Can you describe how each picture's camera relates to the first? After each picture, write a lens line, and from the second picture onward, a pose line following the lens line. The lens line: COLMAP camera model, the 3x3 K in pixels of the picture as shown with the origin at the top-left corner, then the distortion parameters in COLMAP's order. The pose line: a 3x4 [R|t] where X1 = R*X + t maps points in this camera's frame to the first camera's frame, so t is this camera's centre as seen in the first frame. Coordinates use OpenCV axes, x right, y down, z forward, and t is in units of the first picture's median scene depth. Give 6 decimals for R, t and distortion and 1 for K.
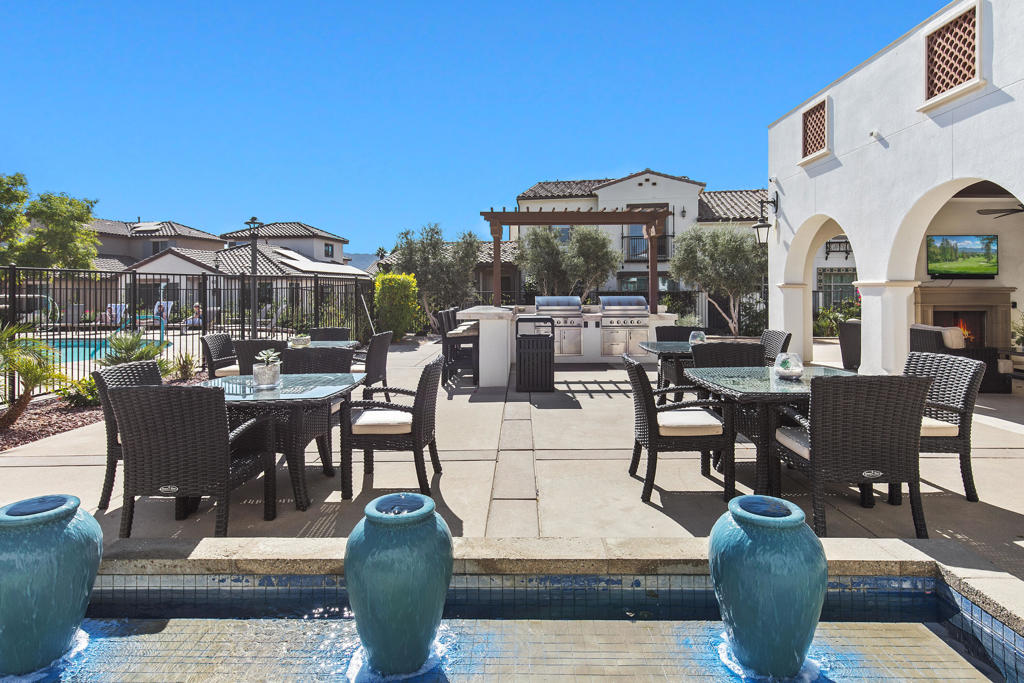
lens RADIAL K [[595.3, 0, 510.9], [0, 595.3, 279.9], [0, 0, 1]] dist [0.013265, -0.000185]
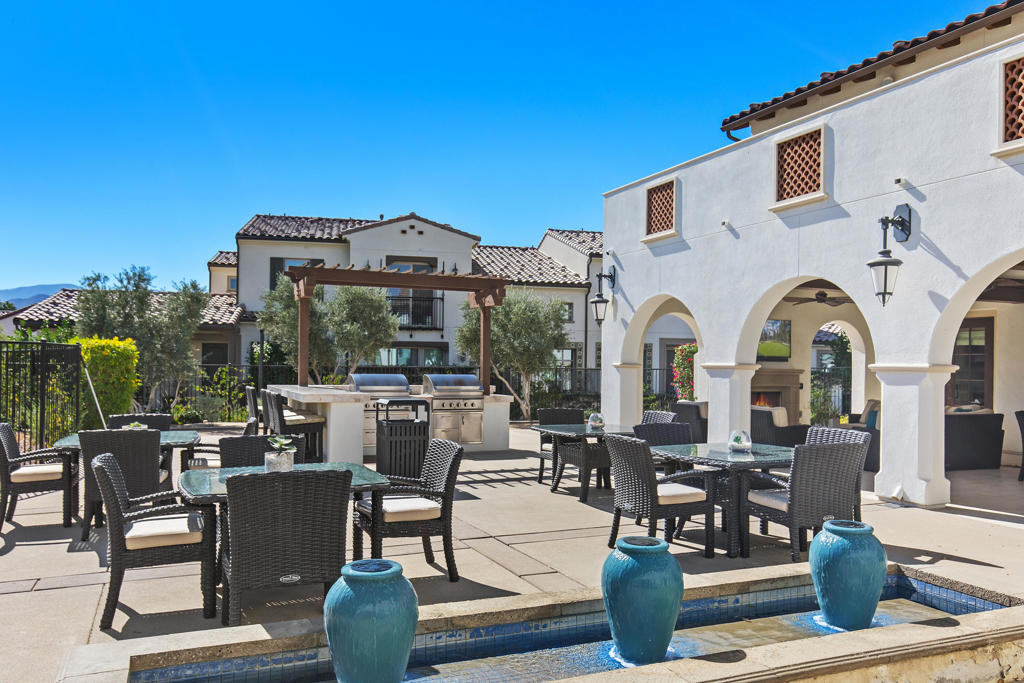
lens RADIAL K [[803.1, 0, 511.4], [0, 803.1, 347.9], [0, 0, 1]] dist [0.009451, 0.002577]
pose [[0.911319, 0.023114, 0.411051, -0.309776], [-0.022942, 0.999722, -0.005353, -0.009999], [-0.411060, -0.004552, 0.911597, -0.130942]]
